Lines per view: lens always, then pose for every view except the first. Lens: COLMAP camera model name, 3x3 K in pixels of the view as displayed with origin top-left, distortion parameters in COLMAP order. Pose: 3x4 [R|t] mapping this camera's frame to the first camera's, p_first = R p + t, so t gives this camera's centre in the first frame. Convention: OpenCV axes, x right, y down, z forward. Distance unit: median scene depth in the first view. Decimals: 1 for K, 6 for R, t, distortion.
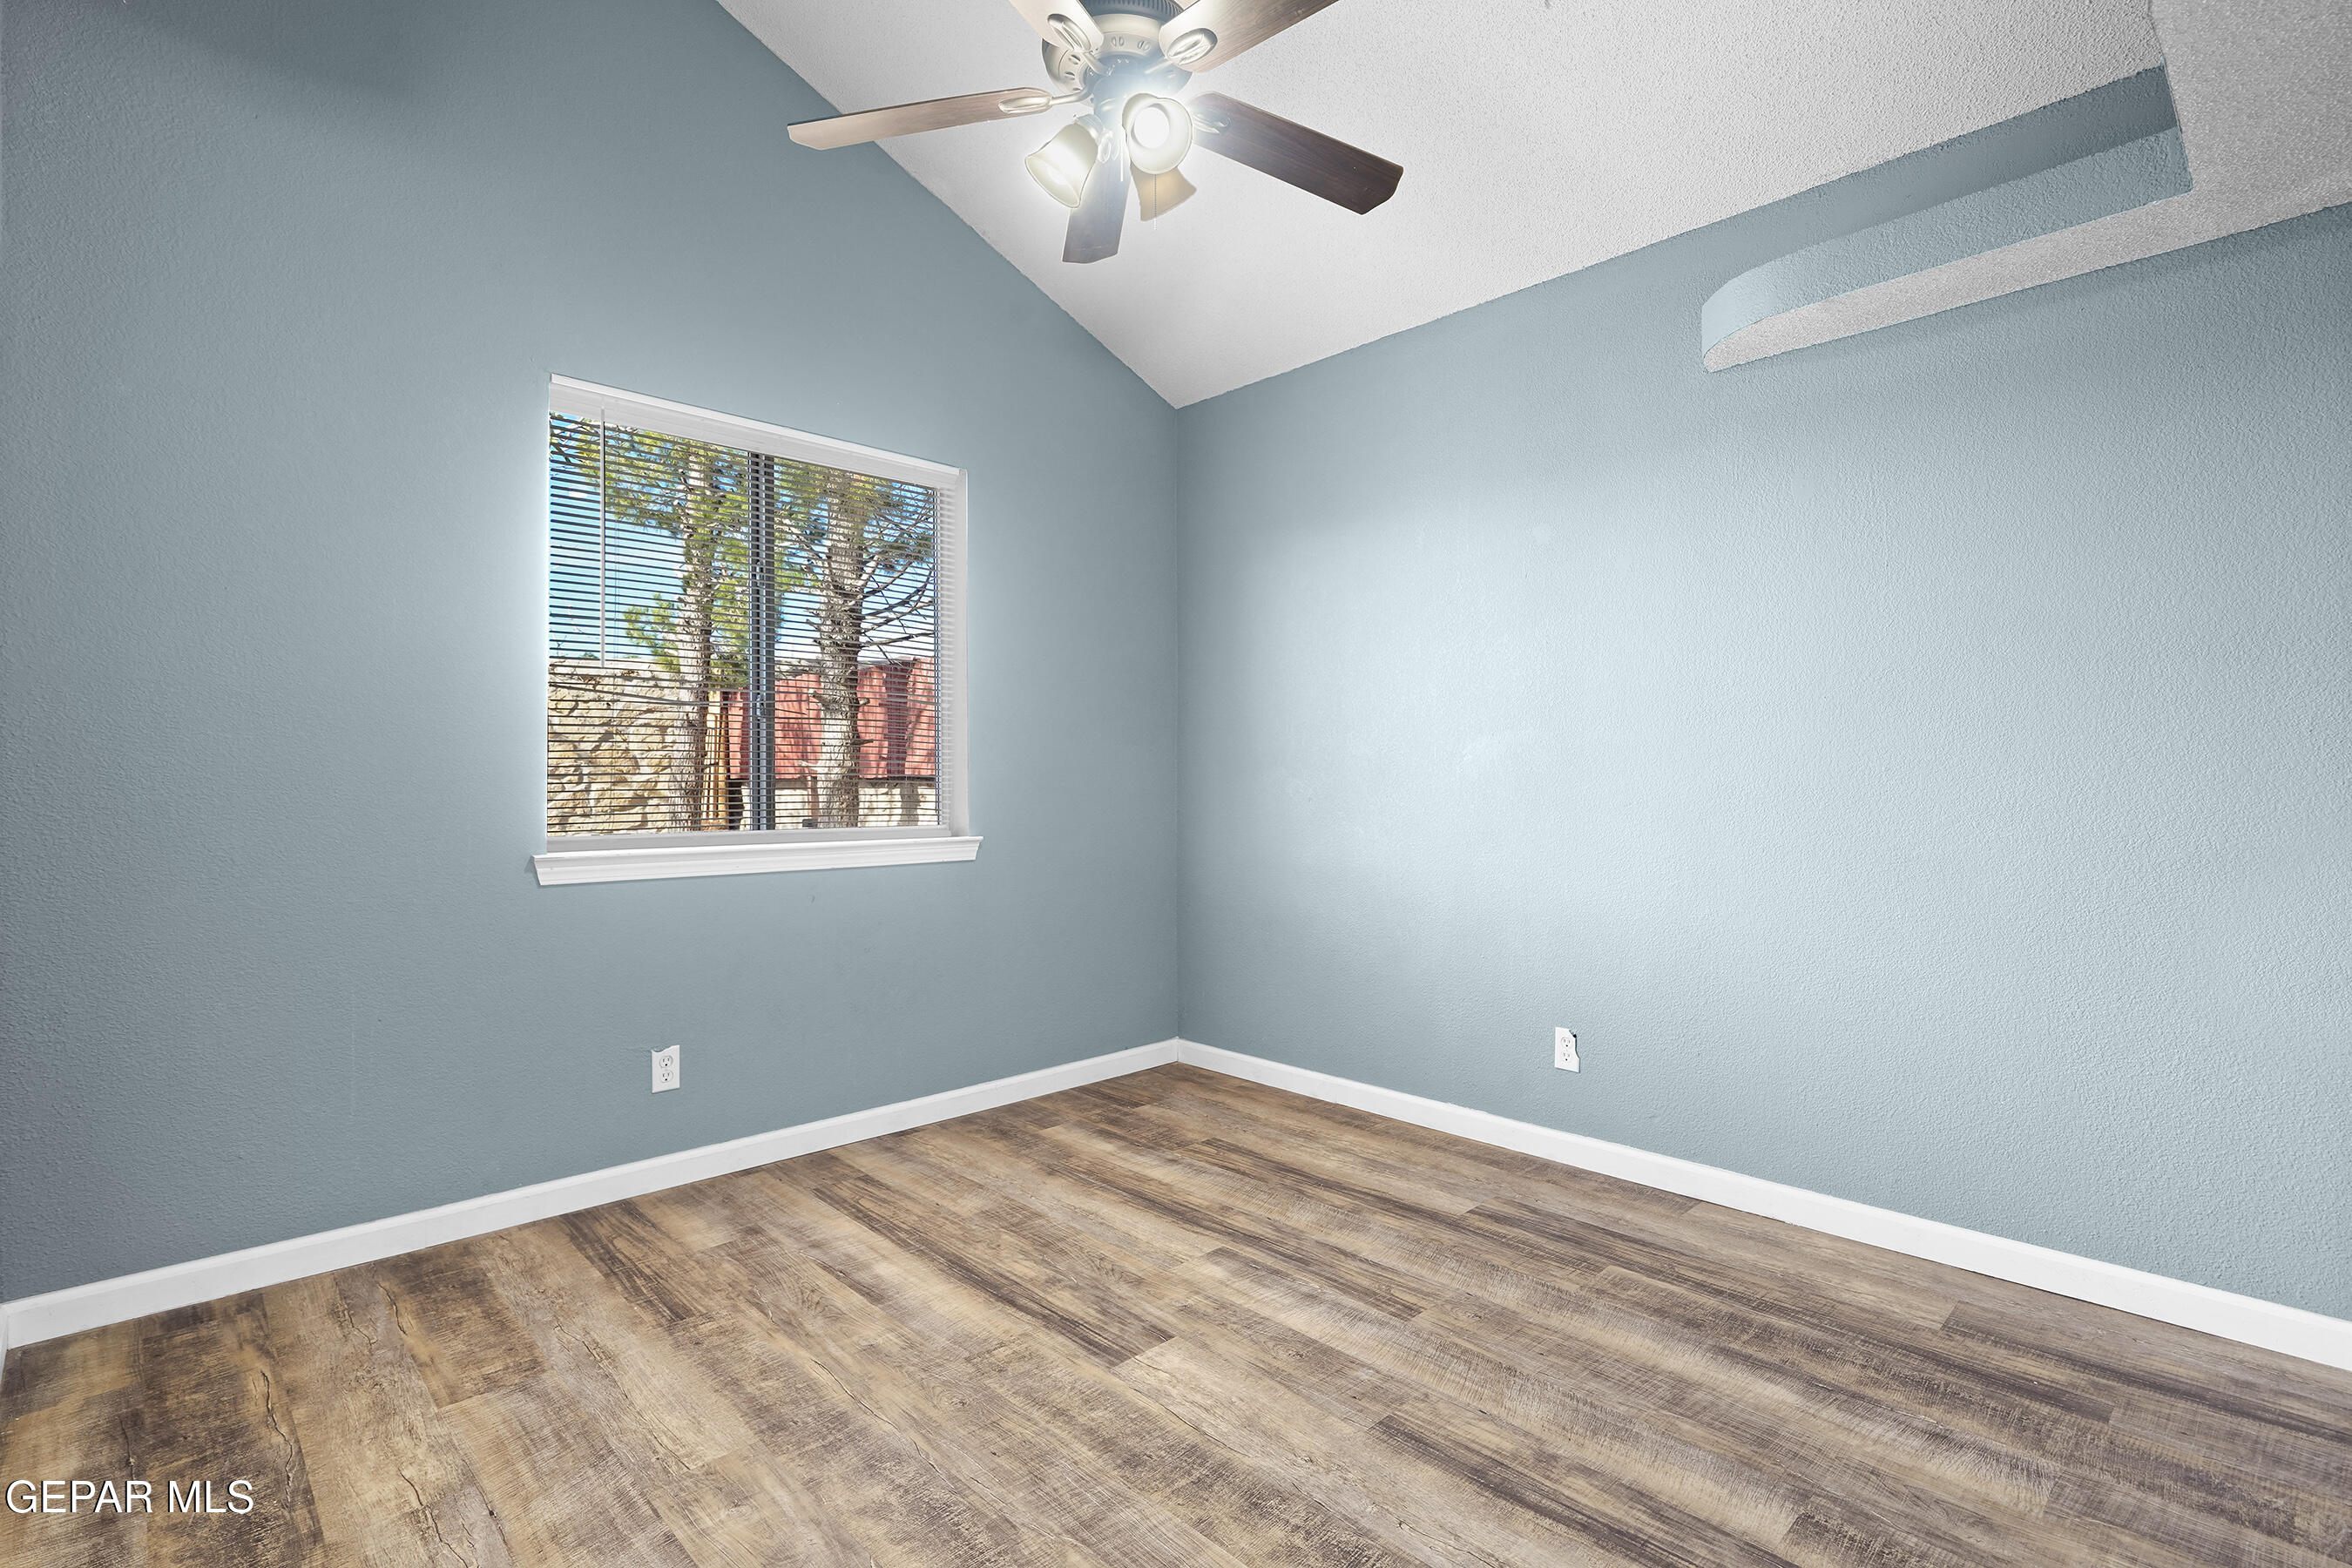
lens RADIAL K [[1081.6, 0, 1172.3], [0, 1081.6, 782.2], [0, 0, 1]] dist [-0.004119, 0.001549]
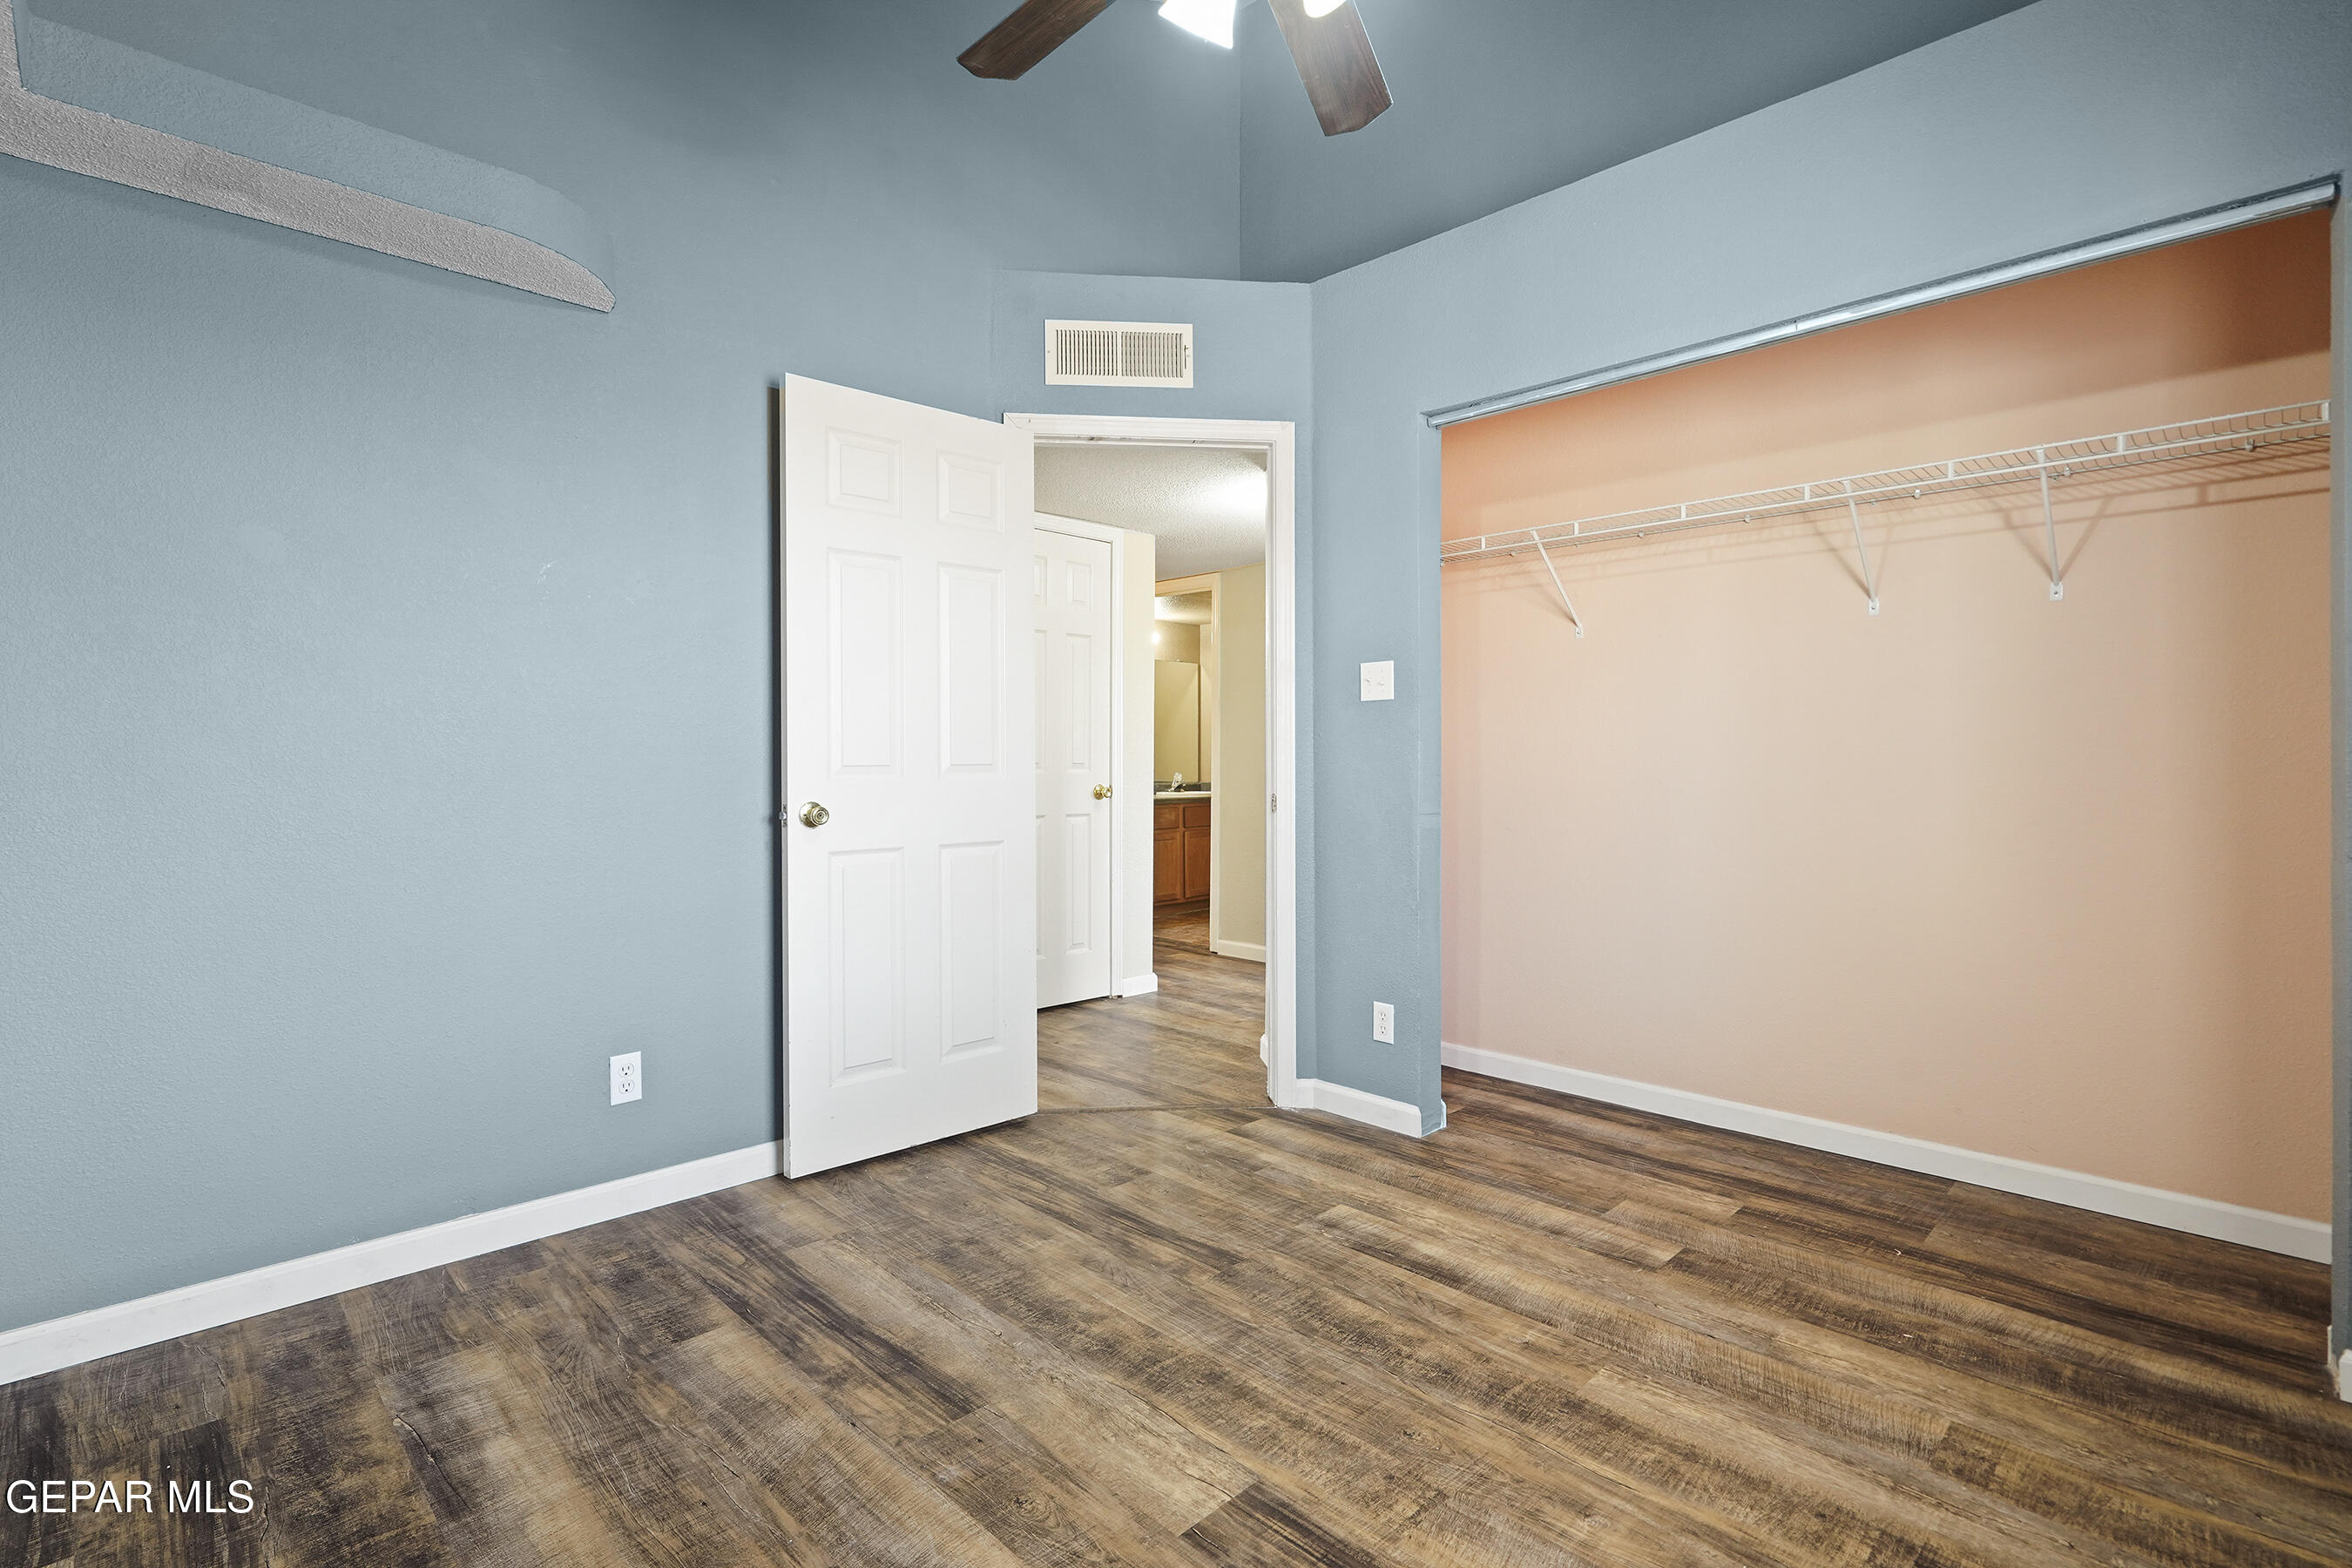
lens RADIAL K [[1081.6, 0, 1176.0], [0, 1081.6, 776.8], [0, 0, 1]] dist [-0.004119, 0.001549]
pose [[-0.999753, 0.000460, -0.022236, 0.025133], [0.000178, 0.999919, 0.012691, 0.001087], [0.022240, 0.012684, -0.999672, 2.000273]]
